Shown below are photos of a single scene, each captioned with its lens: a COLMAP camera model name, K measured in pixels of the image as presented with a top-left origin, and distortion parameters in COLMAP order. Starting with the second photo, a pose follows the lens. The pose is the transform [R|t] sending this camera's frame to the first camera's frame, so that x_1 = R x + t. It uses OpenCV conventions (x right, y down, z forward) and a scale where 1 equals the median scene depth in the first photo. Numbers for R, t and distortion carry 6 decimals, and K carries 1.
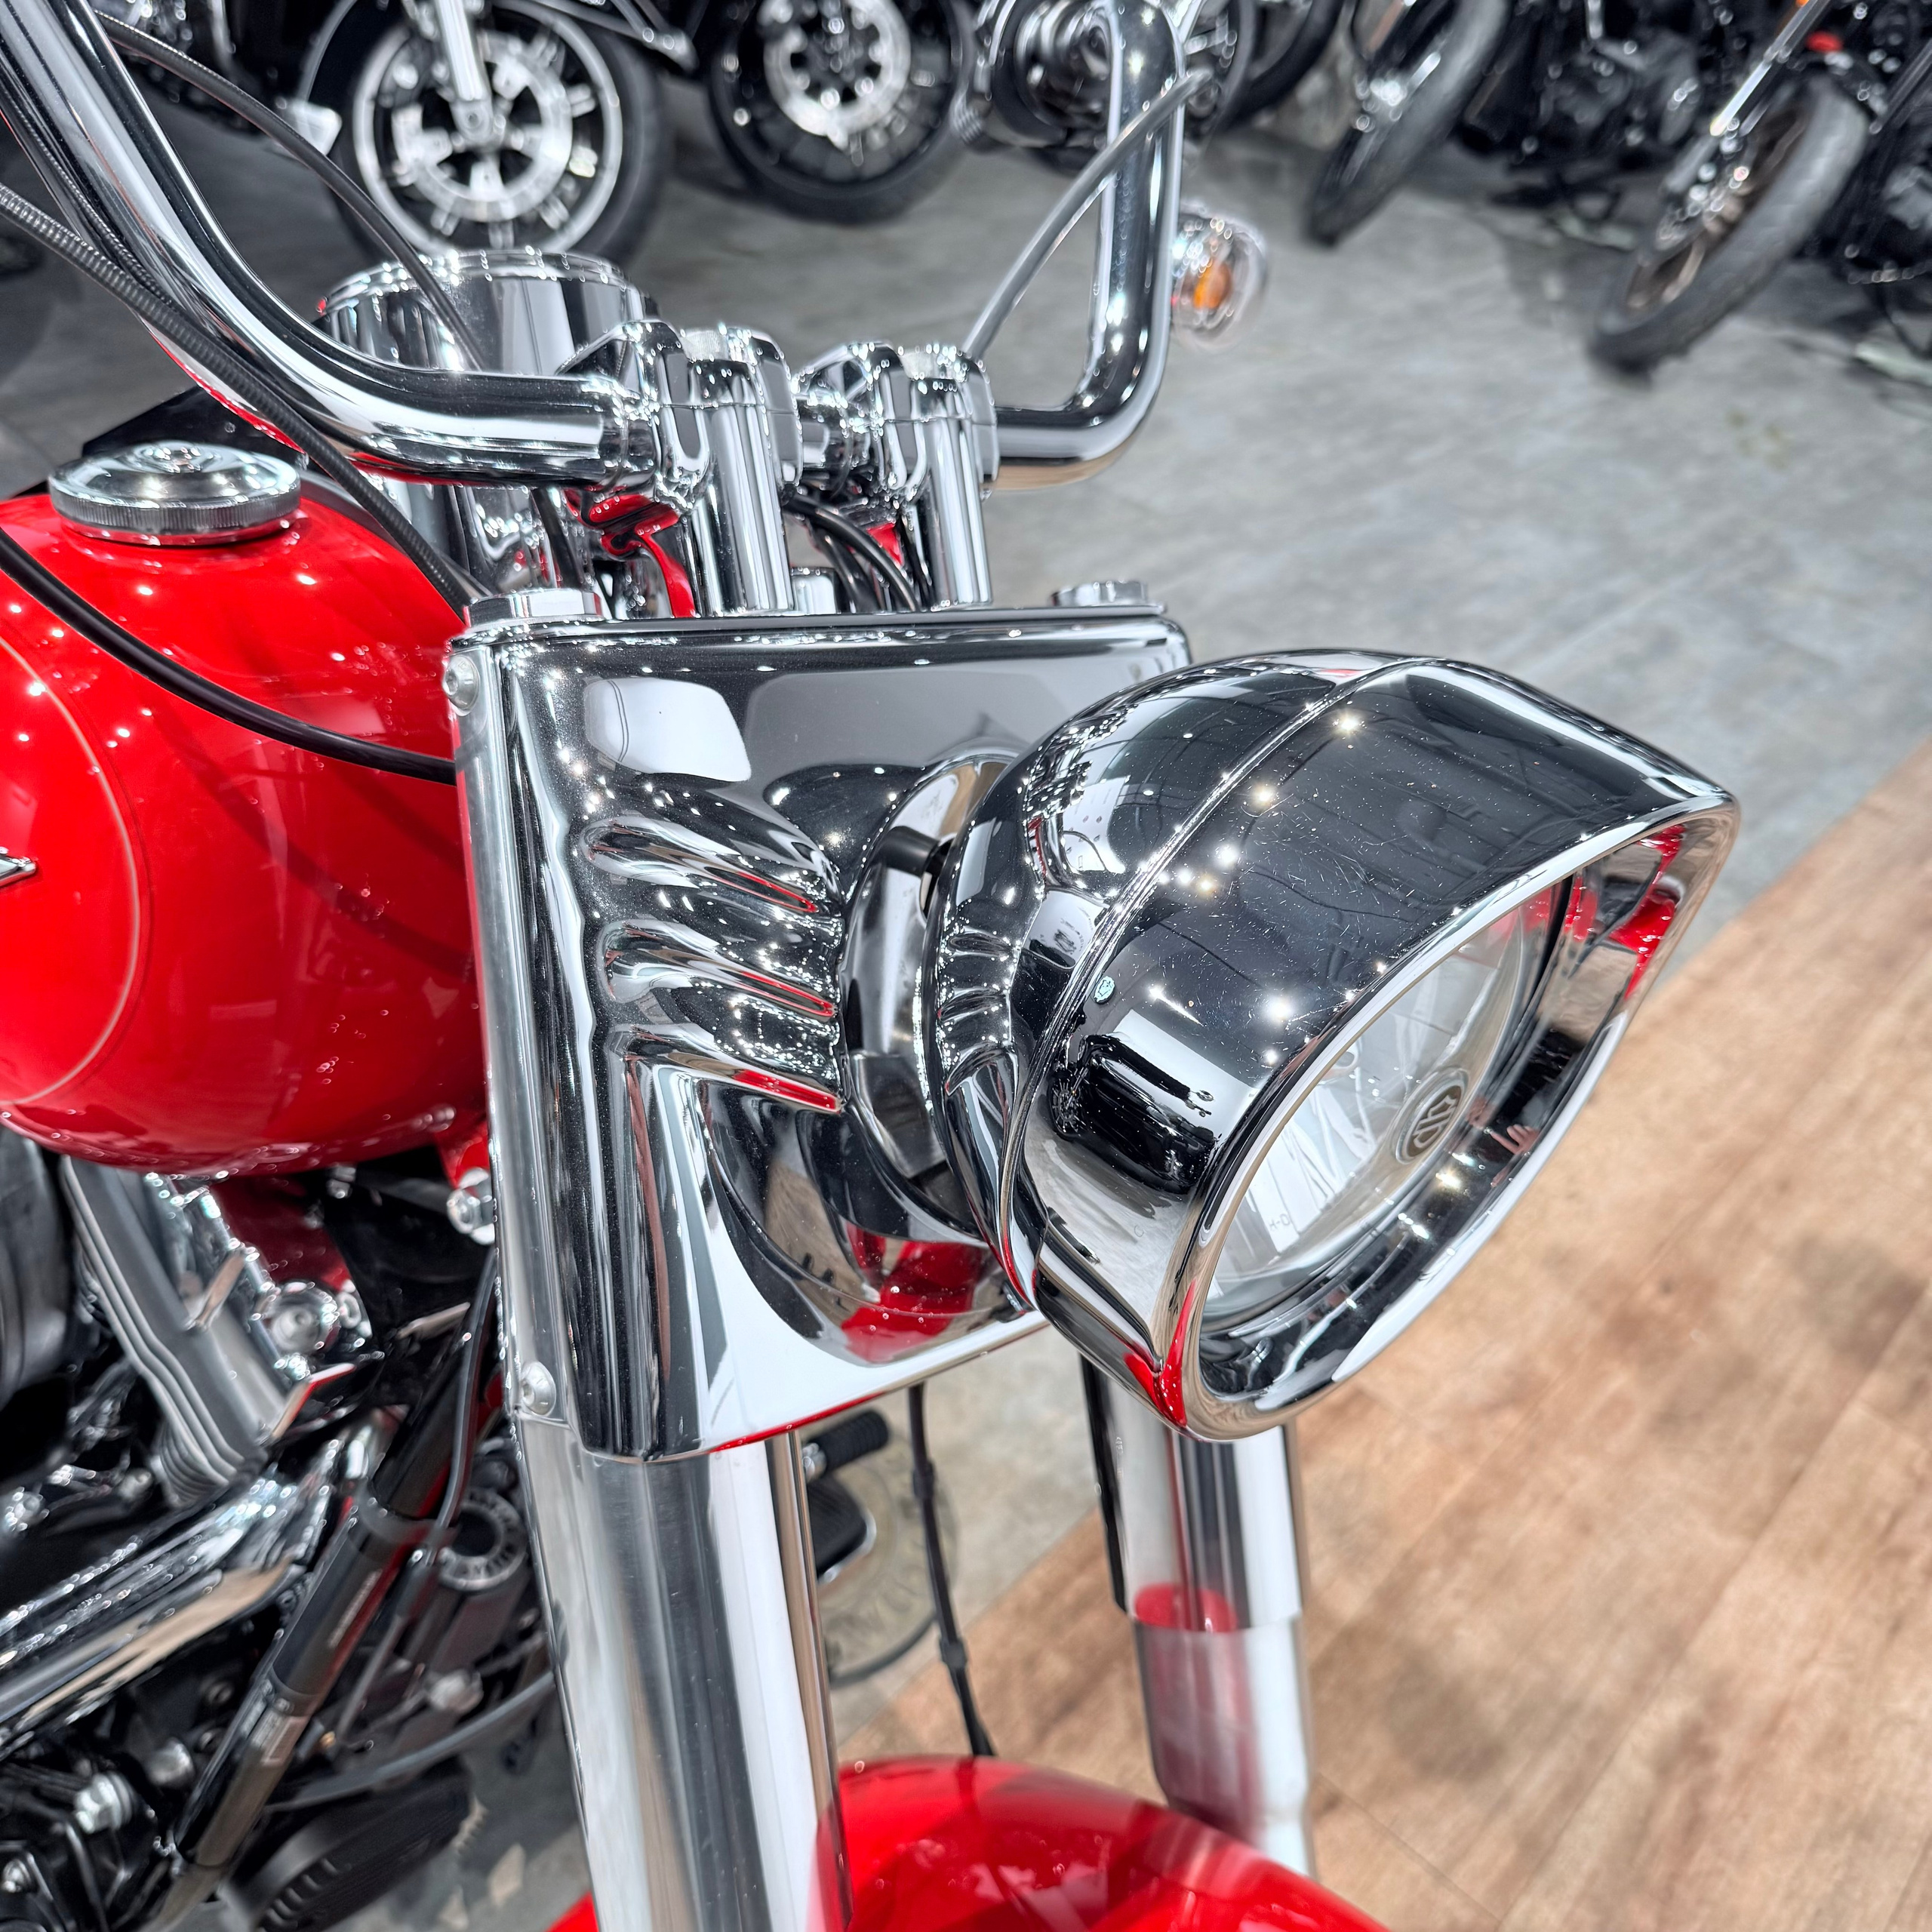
lens RADIAL K [[1849.2, 0, 985.1], [0, 1849.2, 949.8], [0, 0, 1]] dist [-0.007021, 0.000000]
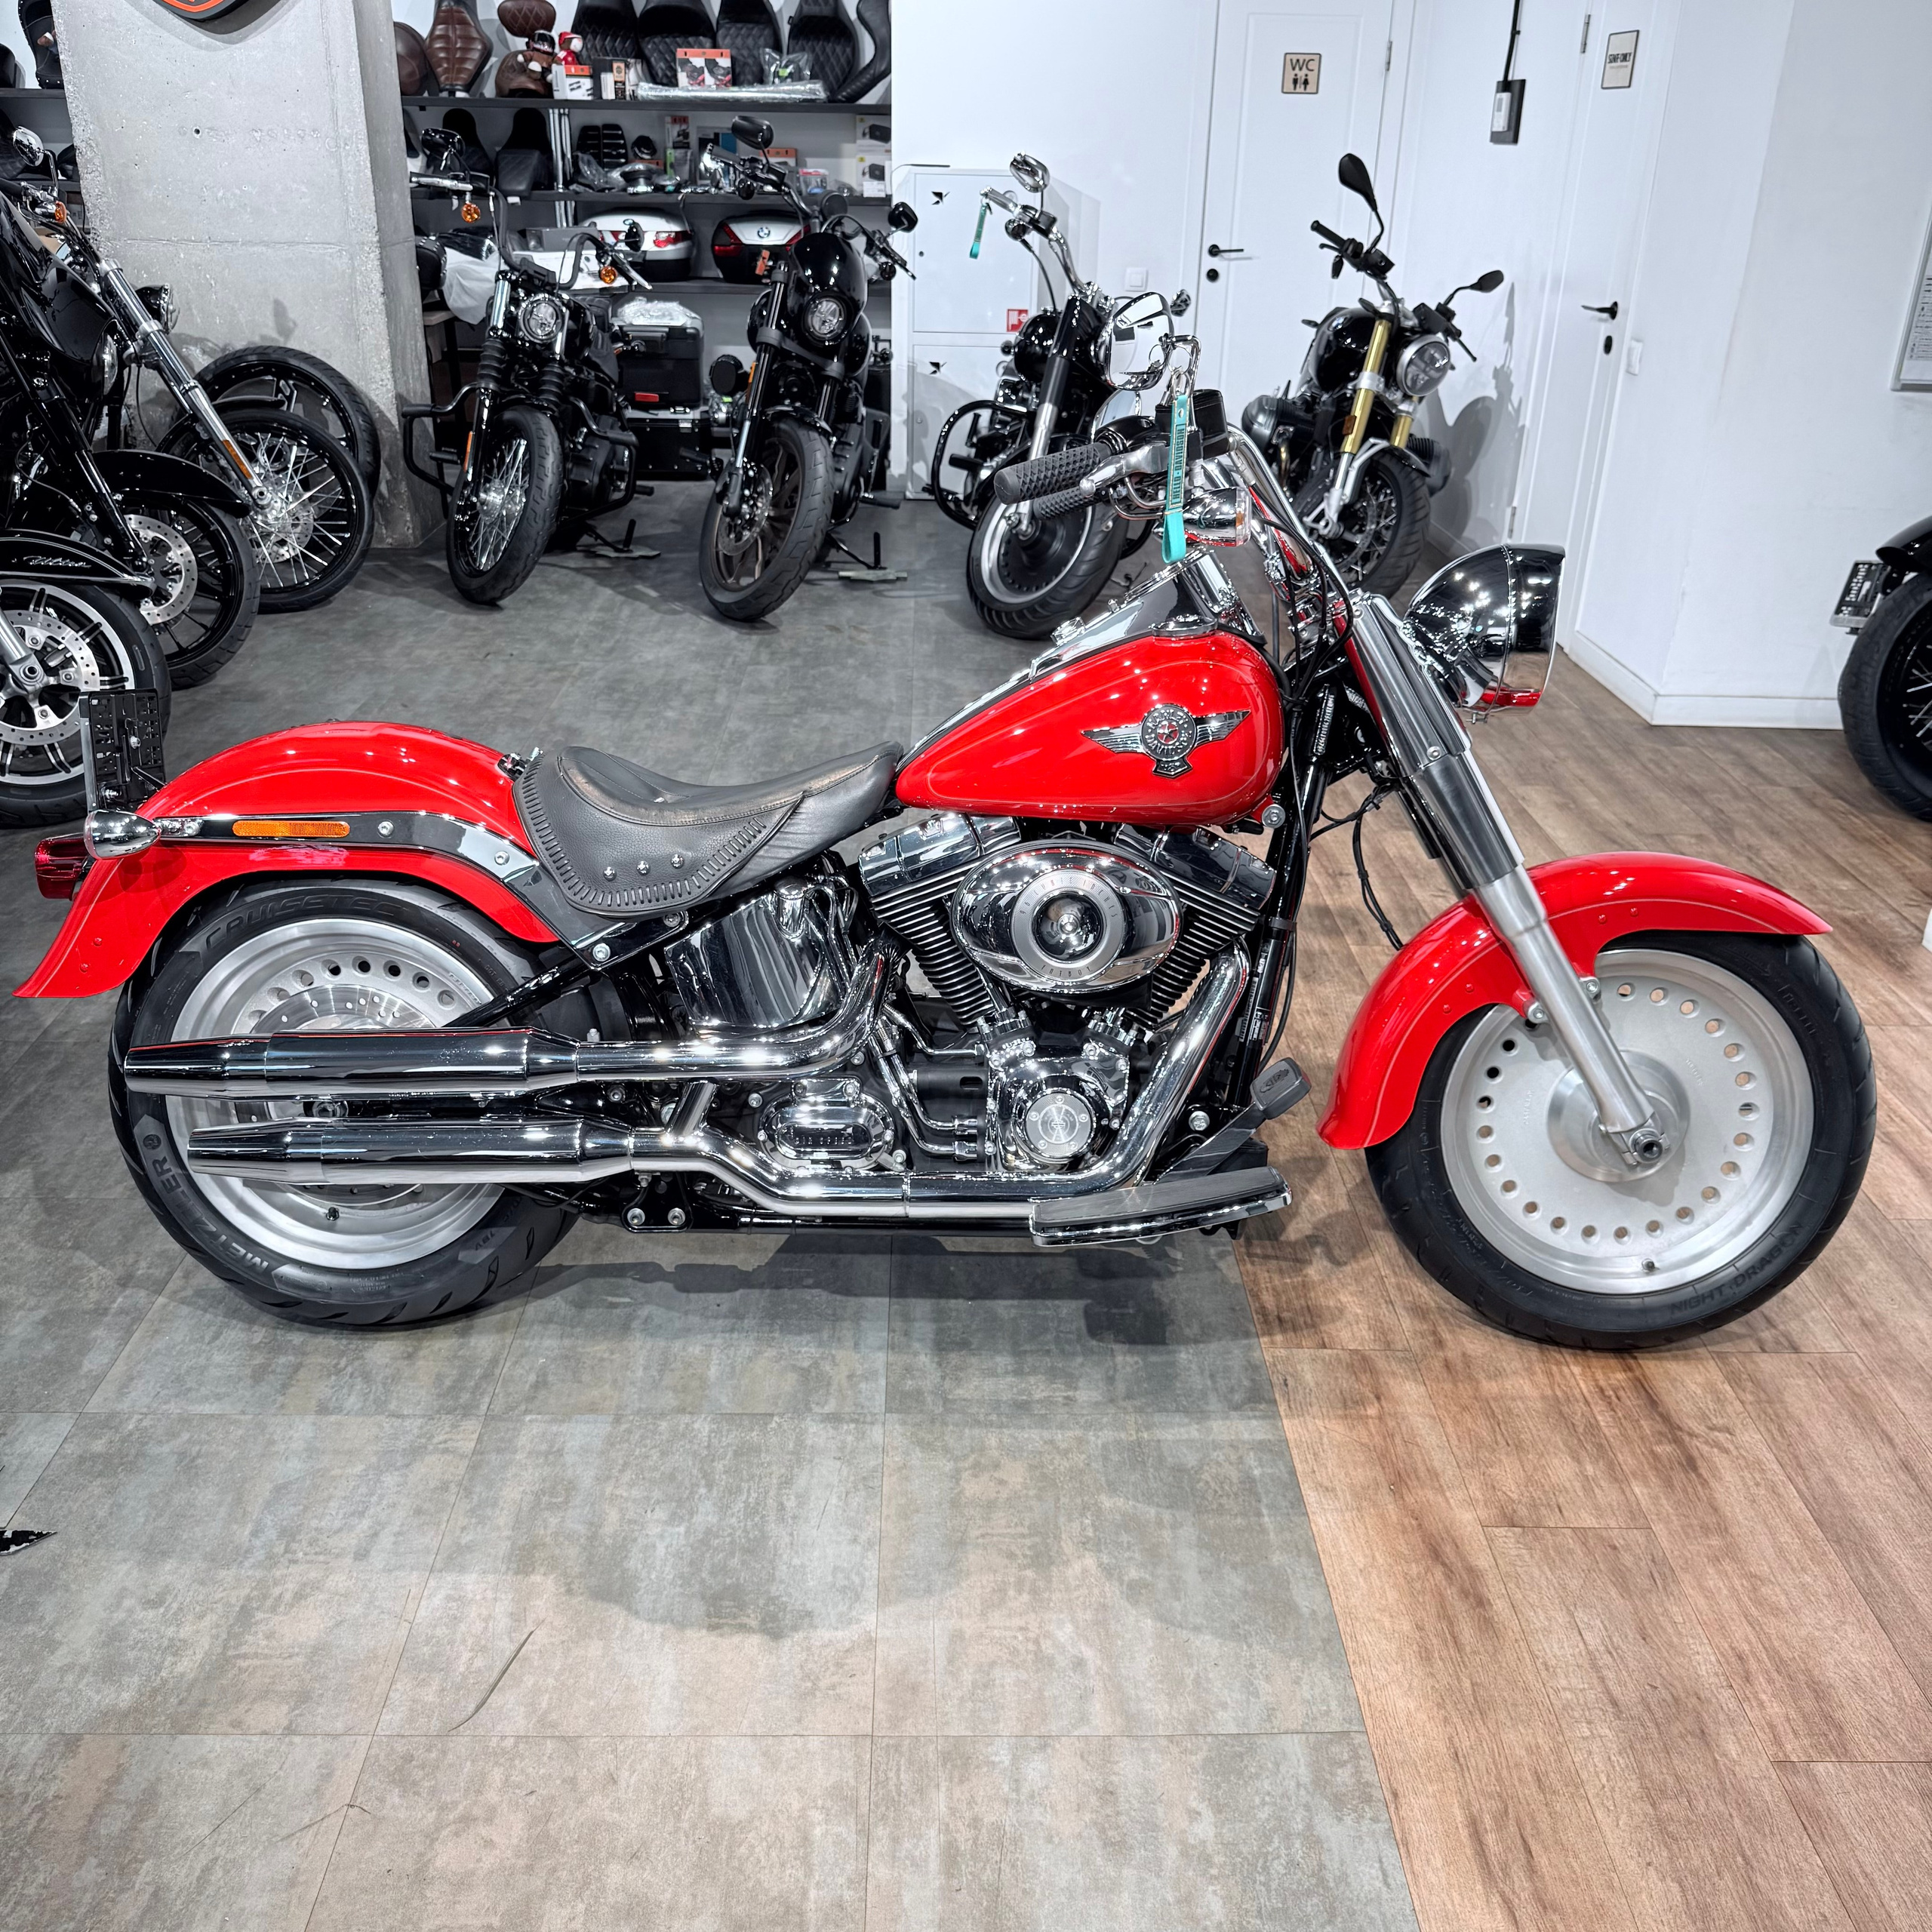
lens RADIAL K [[1849.2, 0, 943.9], [0, 1849.2, 976.8], [0, 0, 1]] dist [-0.007021, 0.000000]
pose [[0.739566, -0.374503, 0.559276, -0.600460], [0.460133, 0.887739, -0.014015, 0.045209], [-0.491242, 0.267706, 0.828863, -0.311344]]
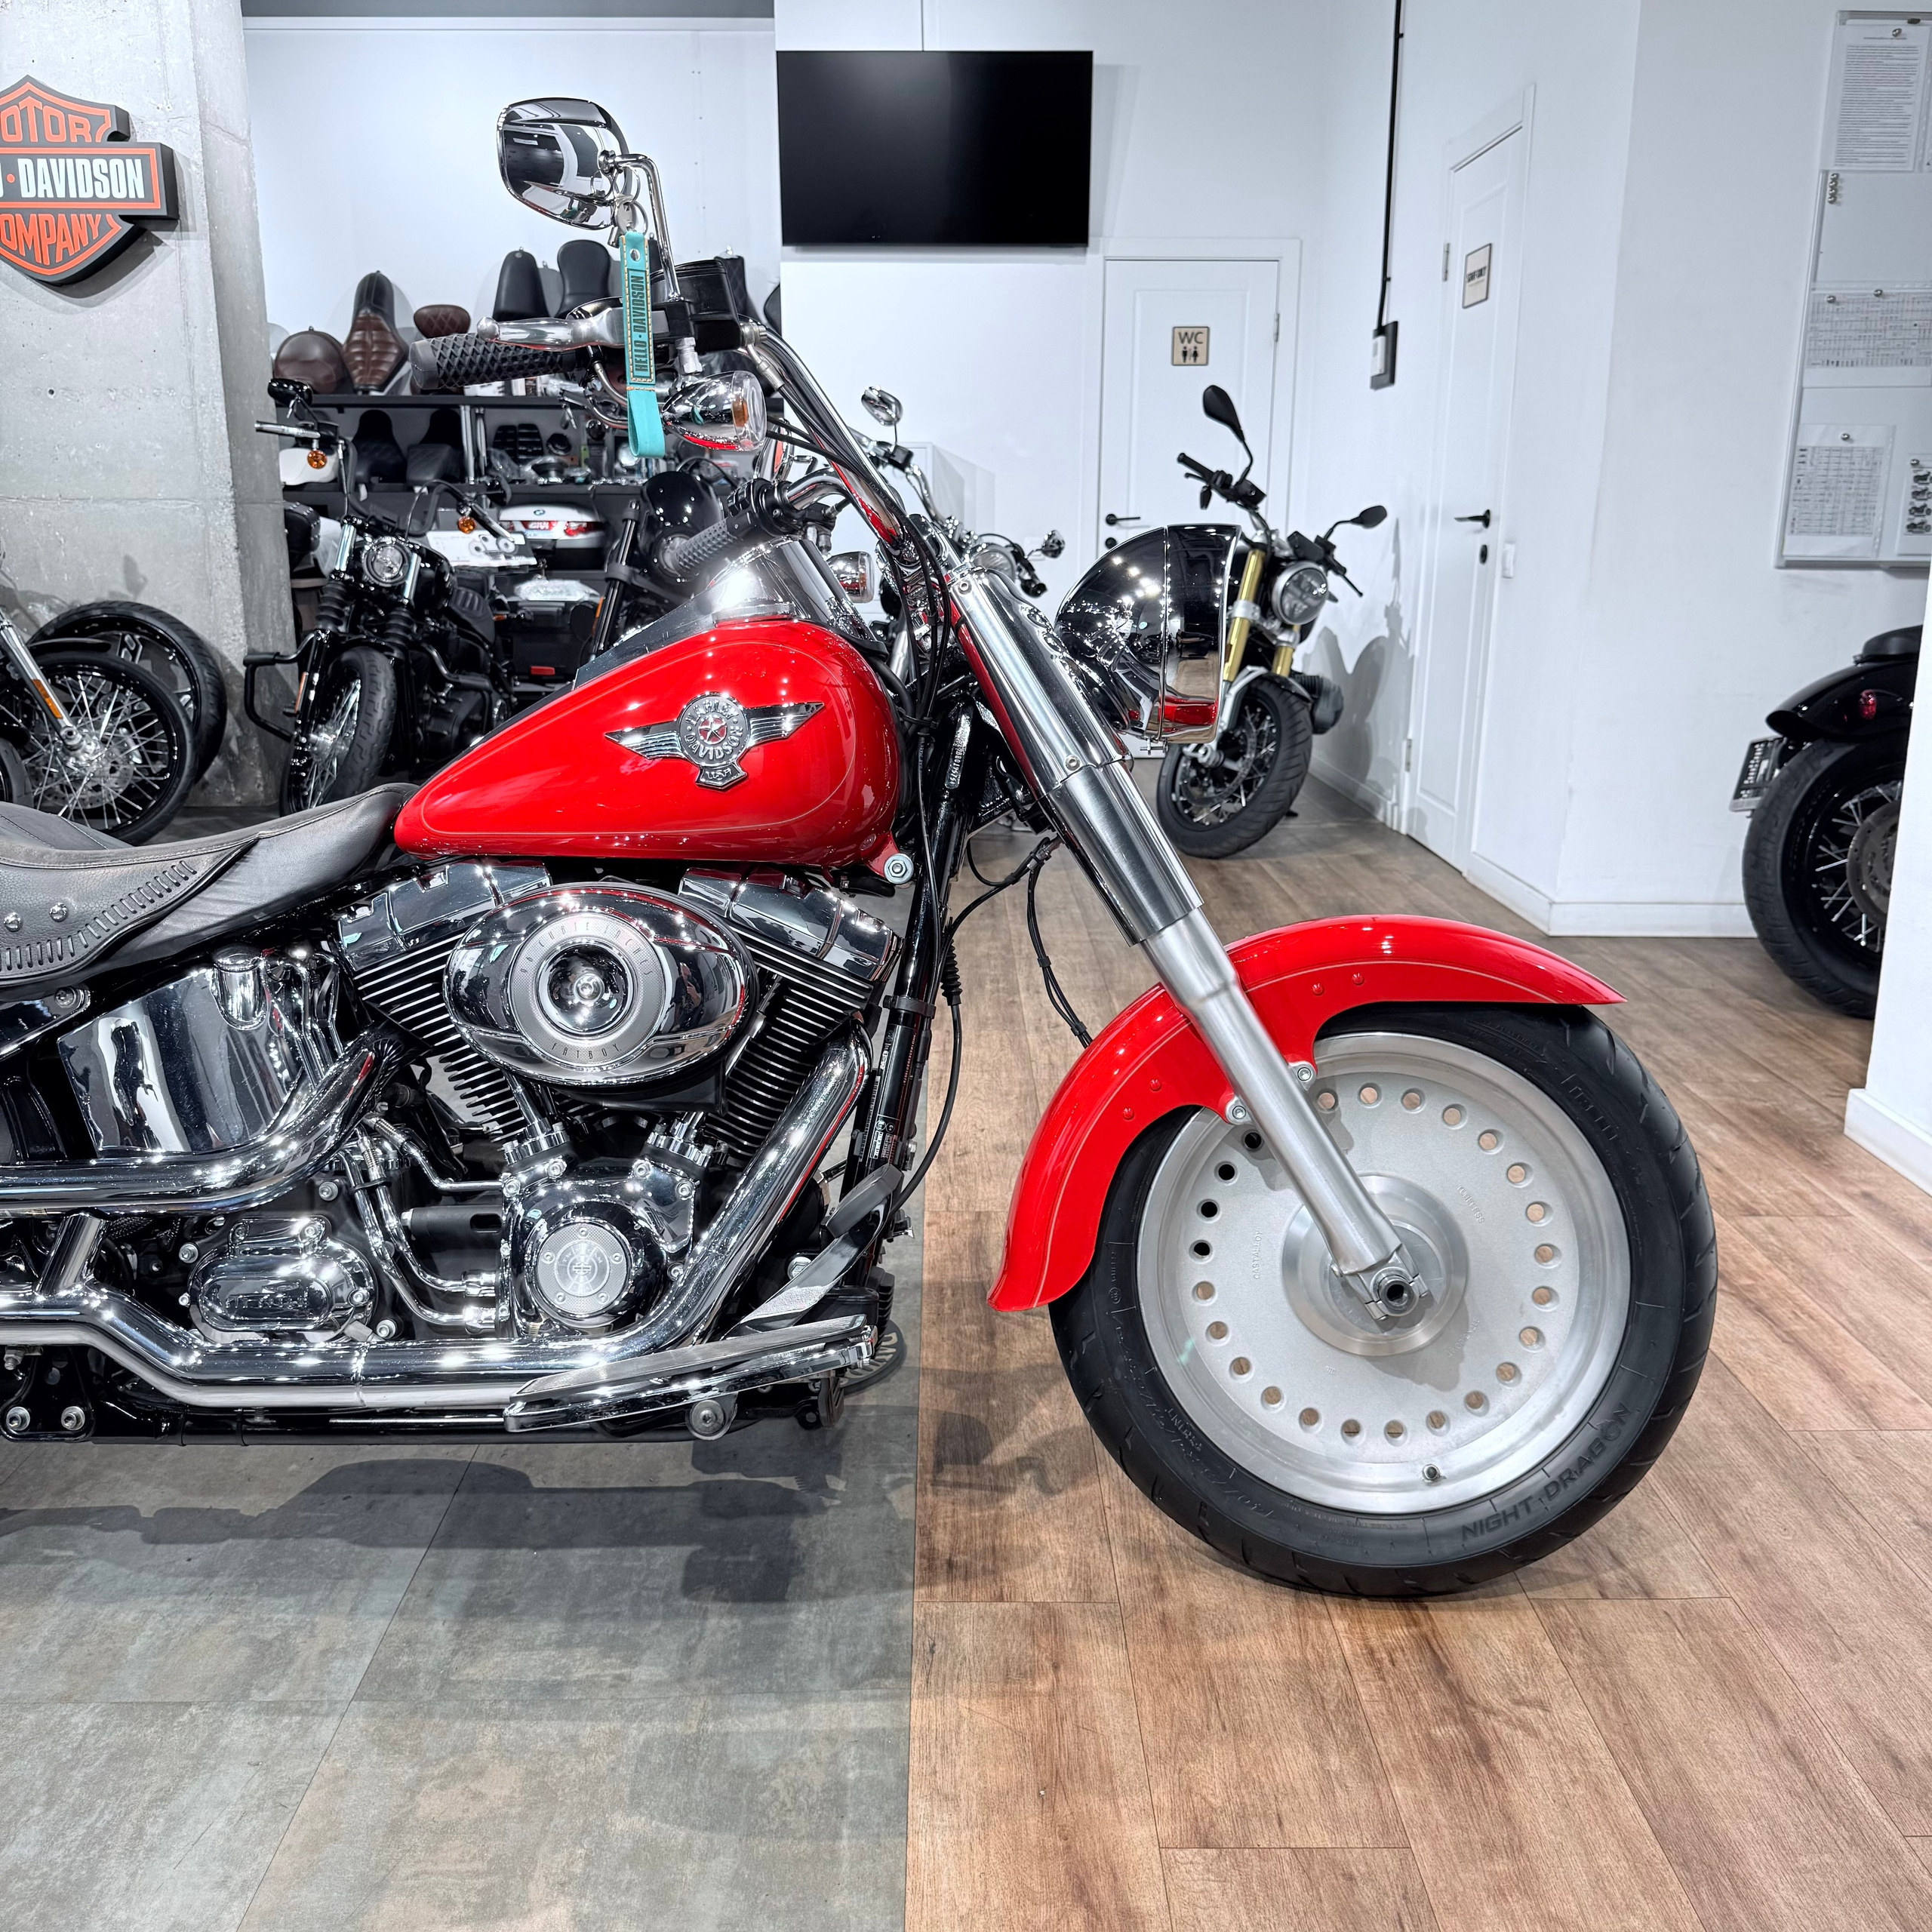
lens RADIAL K [[1849.2, 0, 977.0], [0, 1849.2, 964.3], [0, 0, 1]] dist [-0.007021, 0.000000]
pose [[0.732306, -0.270728, 0.624847, -0.410552], [0.474079, 0.861383, -0.182398, 0.178818], [-0.488853, 0.429798, 0.759142, -0.213090]]
